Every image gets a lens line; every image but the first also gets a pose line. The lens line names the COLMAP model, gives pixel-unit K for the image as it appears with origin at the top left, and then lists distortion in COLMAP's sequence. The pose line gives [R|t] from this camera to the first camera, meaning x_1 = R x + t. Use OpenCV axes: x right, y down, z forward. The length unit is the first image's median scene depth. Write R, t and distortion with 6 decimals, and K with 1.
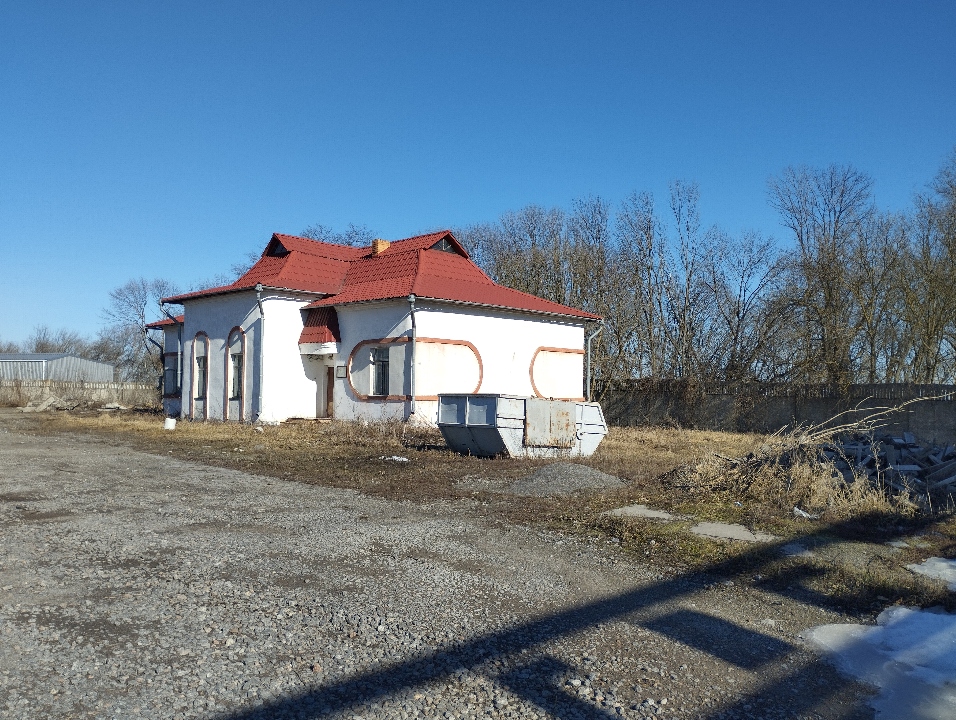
lens RADIAL K [[786.0, 0, 480.9], [0, 786.0, 350.9], [0, 0, 1]] dist [0.064055, -0.068550]
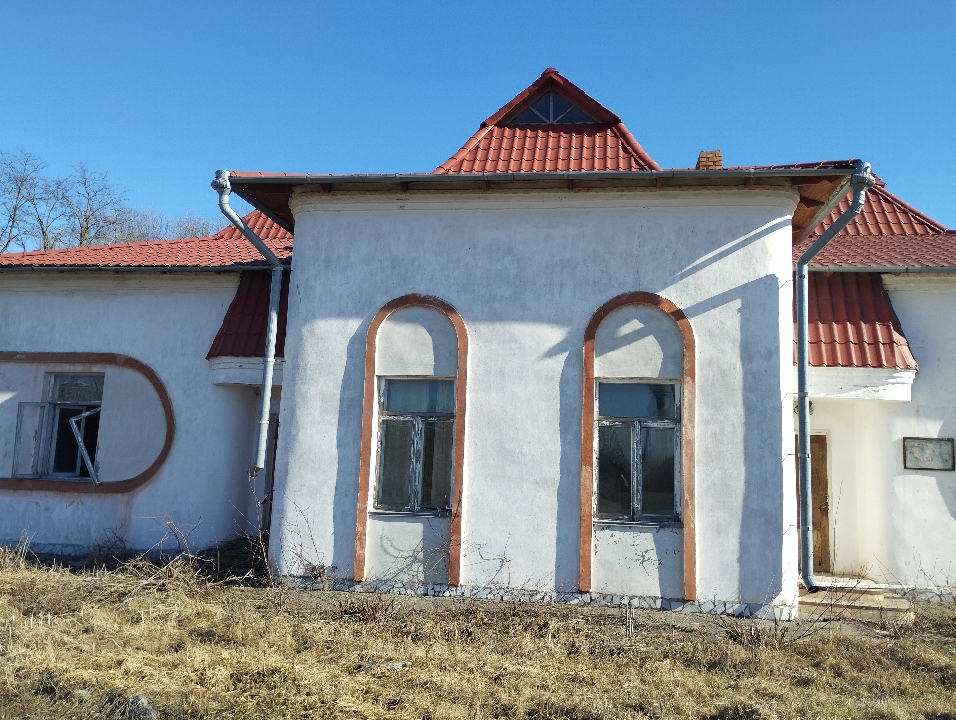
lens RADIAL K [[786.0, 0, 477.4], [0, 786.0, 356.1], [0, 0, 1]] dist [0.064055, -0.068550]
pose [[0.823735, 0.100347, 0.558024, -0.554074], [-0.065178, 0.994448, -0.082615, 0.025547], [-0.563216, 0.031682, 0.825702, 0.803208]]
